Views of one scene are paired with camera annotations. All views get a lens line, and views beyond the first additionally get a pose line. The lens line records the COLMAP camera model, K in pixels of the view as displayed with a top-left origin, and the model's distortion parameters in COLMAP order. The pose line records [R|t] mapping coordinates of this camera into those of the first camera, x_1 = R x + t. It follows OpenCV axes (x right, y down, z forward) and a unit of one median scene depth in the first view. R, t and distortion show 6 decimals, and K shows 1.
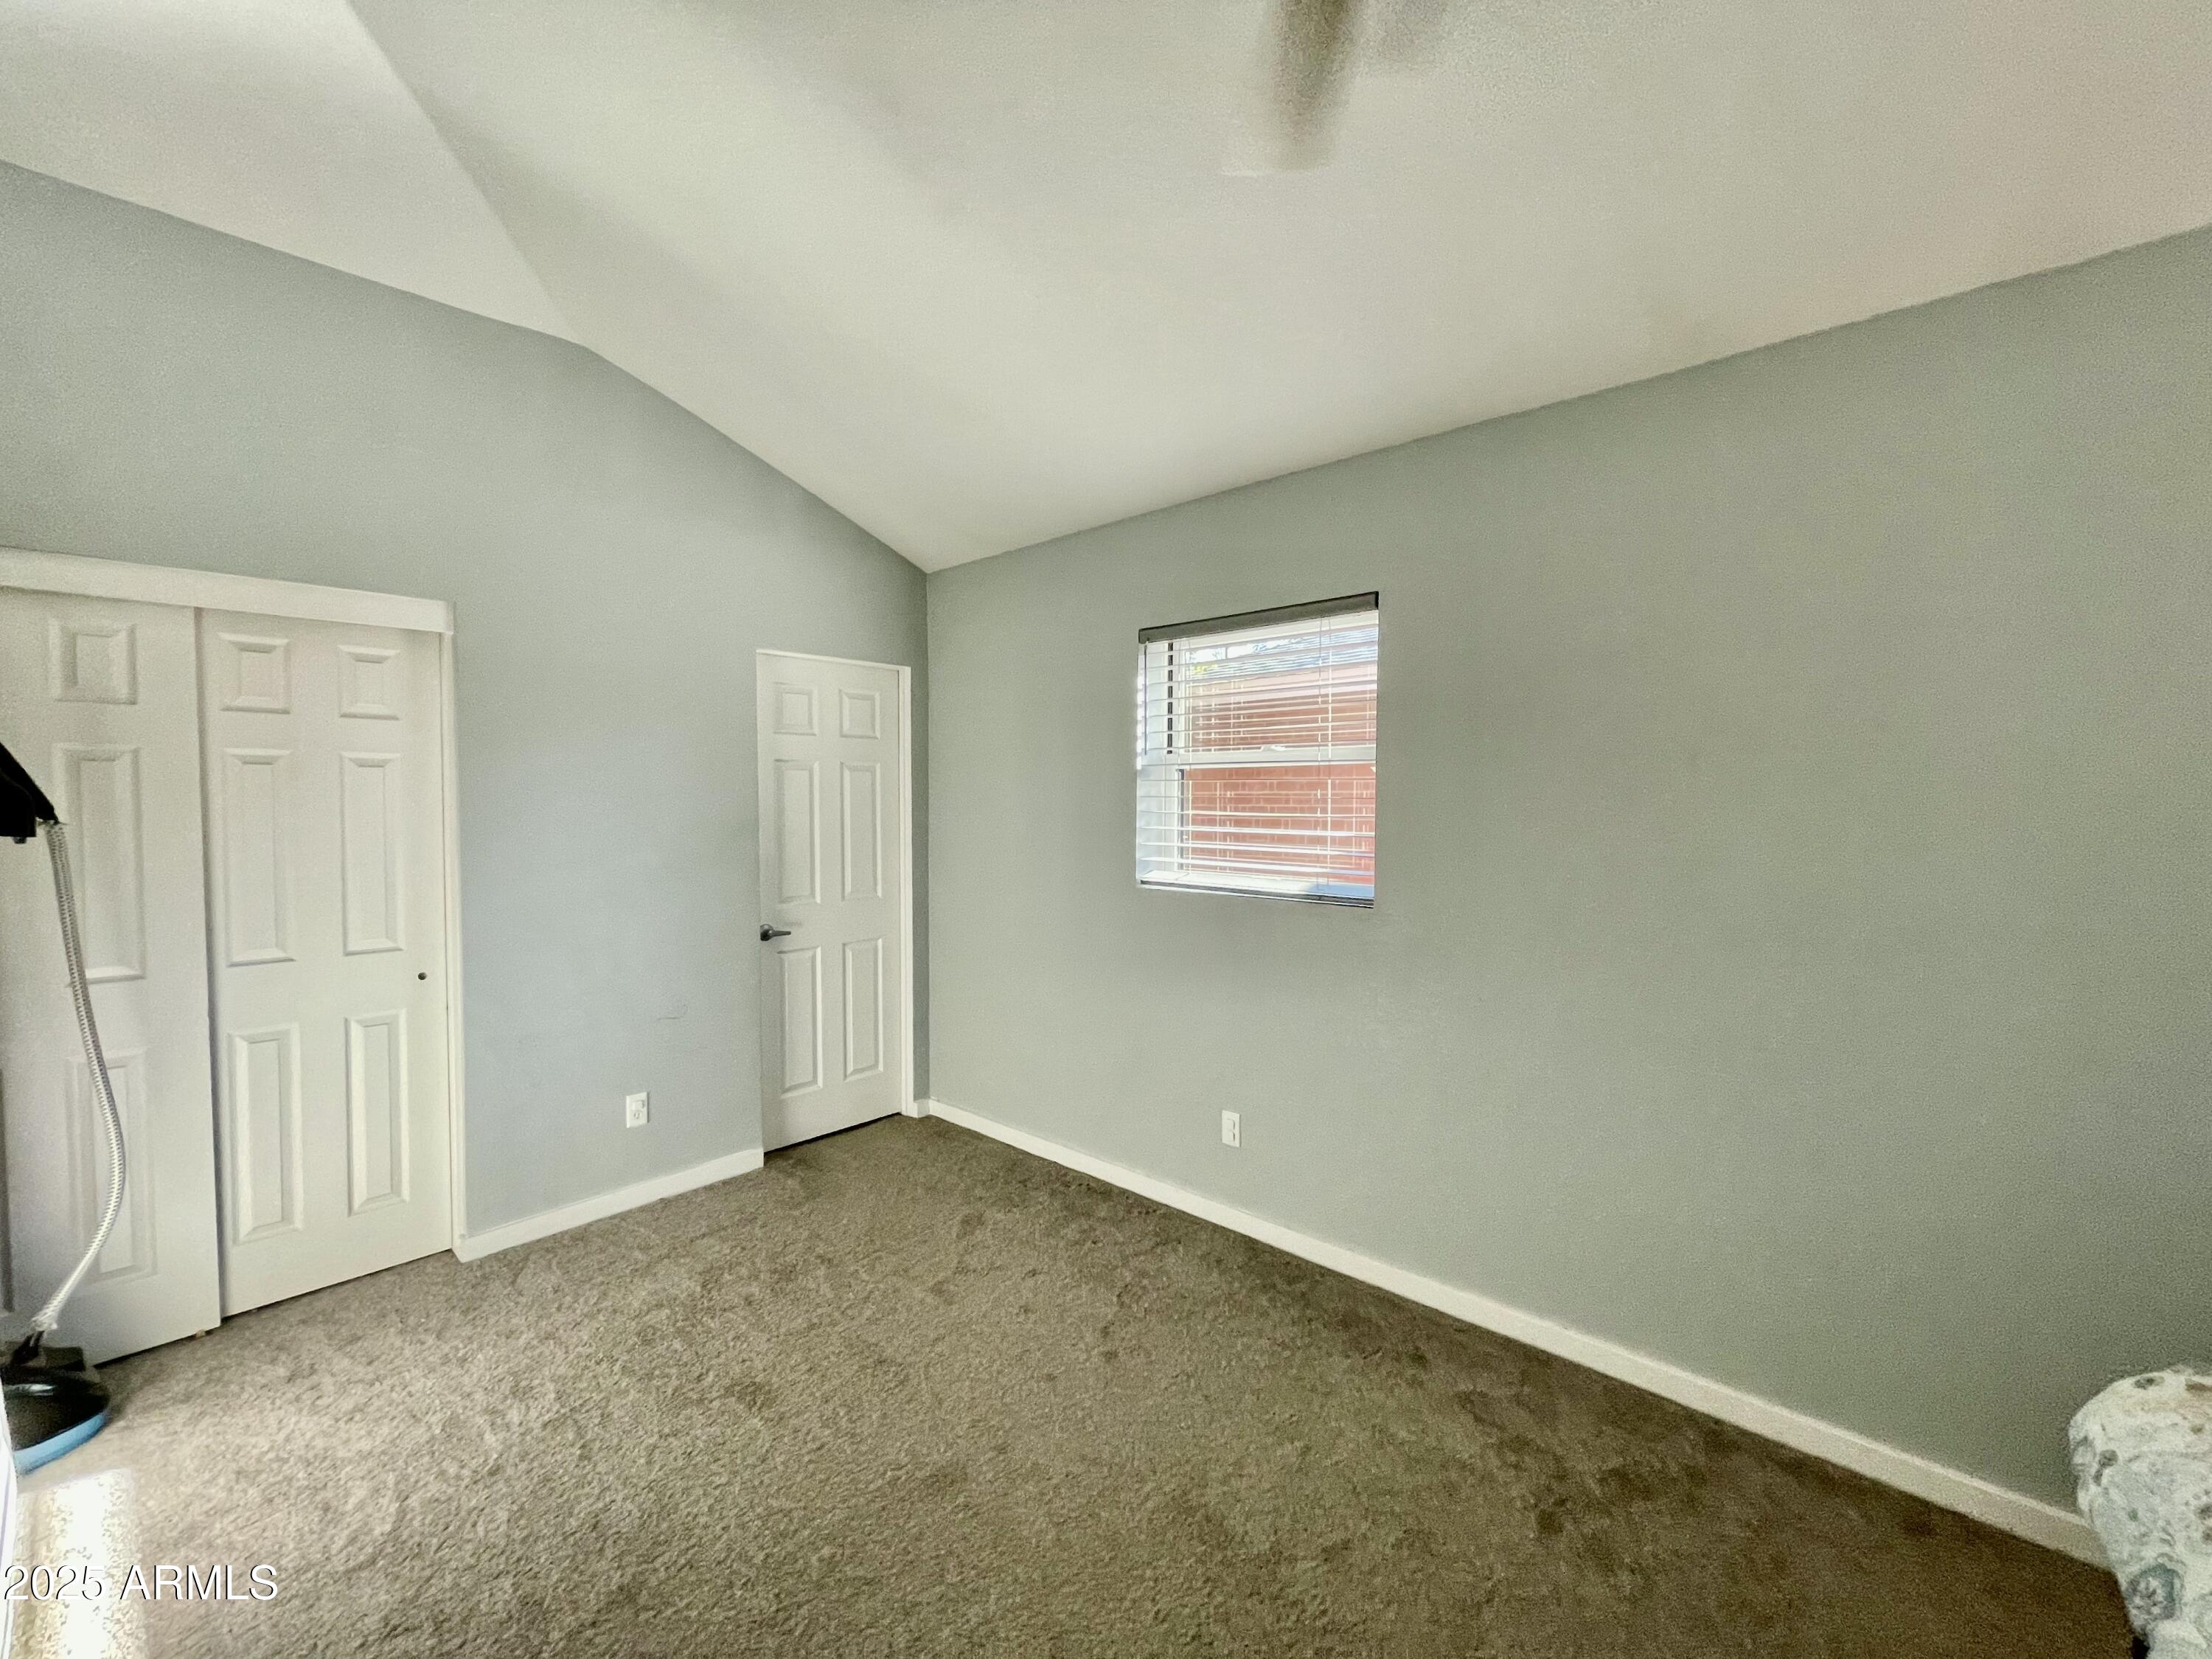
lens RADIAL K [[891.7, 0, 1103.9], [0, 891.7, 832.2], [0, 0, 1]] dist [-0.002968, 0.000963]
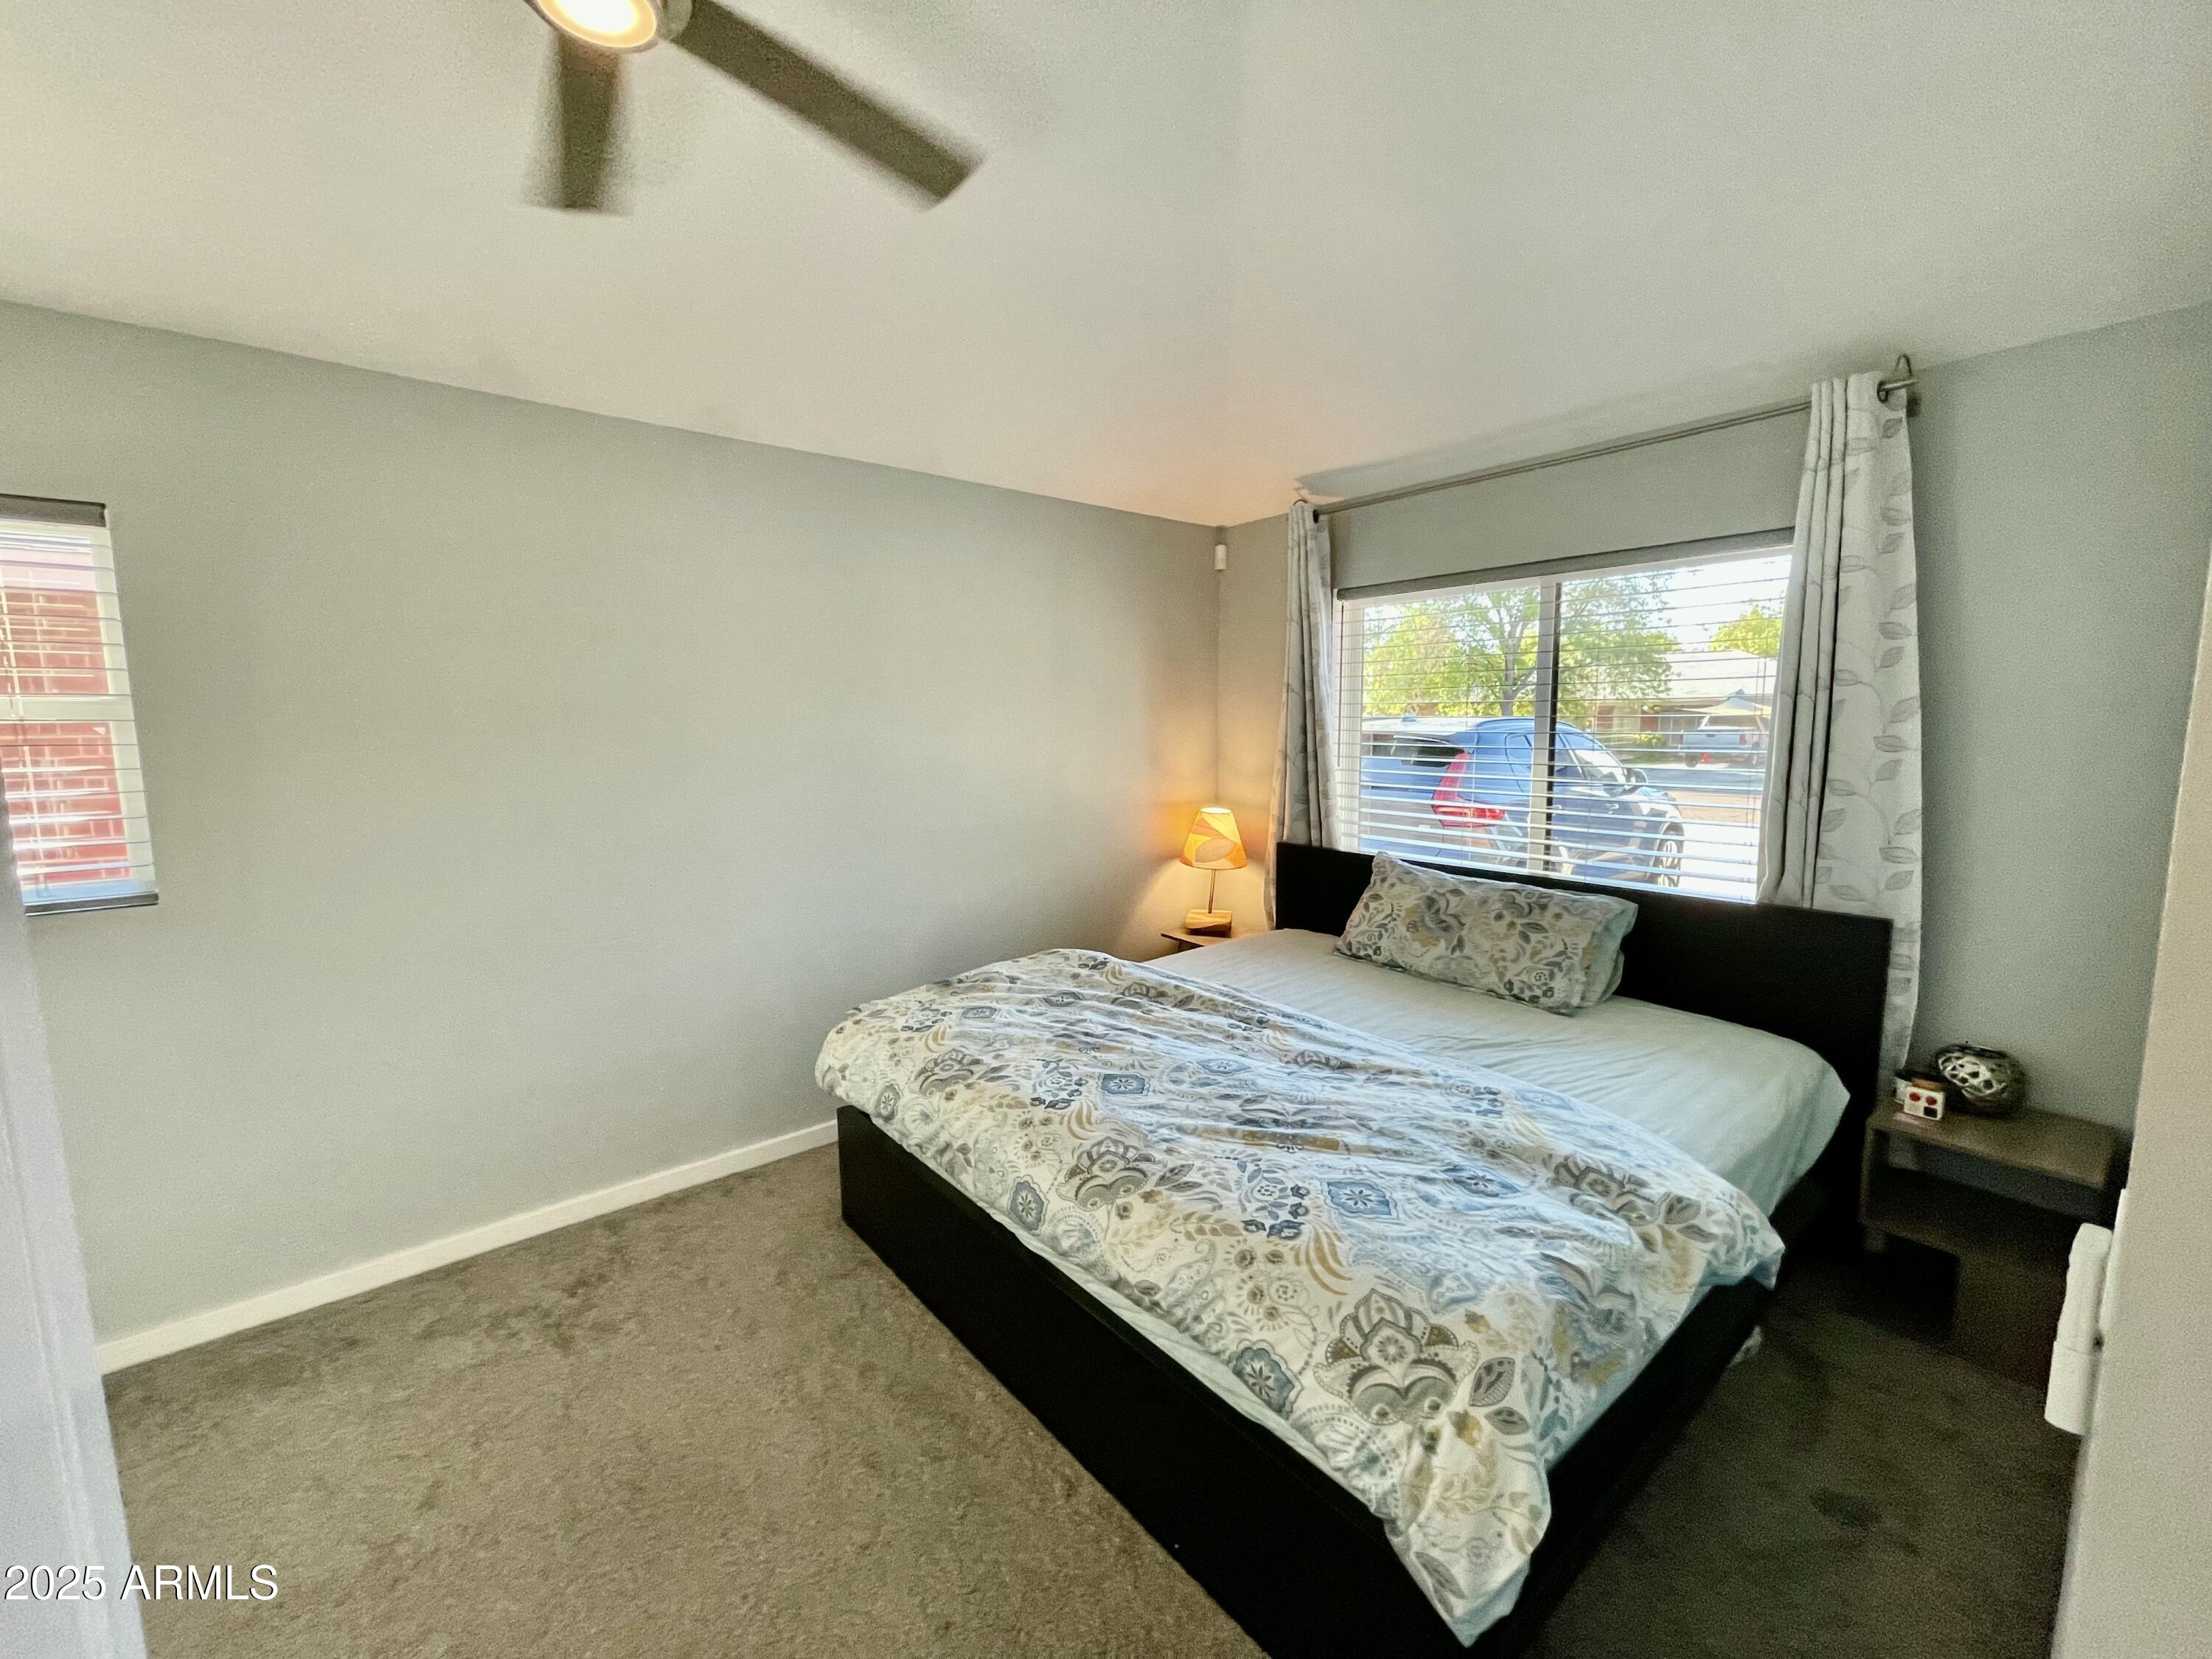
lens RADIAL K [[891.7, 0, 1104.5], [0, 891.7, 826.2], [0, 0, 1]] dist [-0.002968, 0.000963]
pose [[0.125242, -0.117002, 0.985203, -0.517857], [0.040935, 0.992786, 0.112699, -0.055301], [-0.991281, 0.026214, 0.129127, 0.051934]]
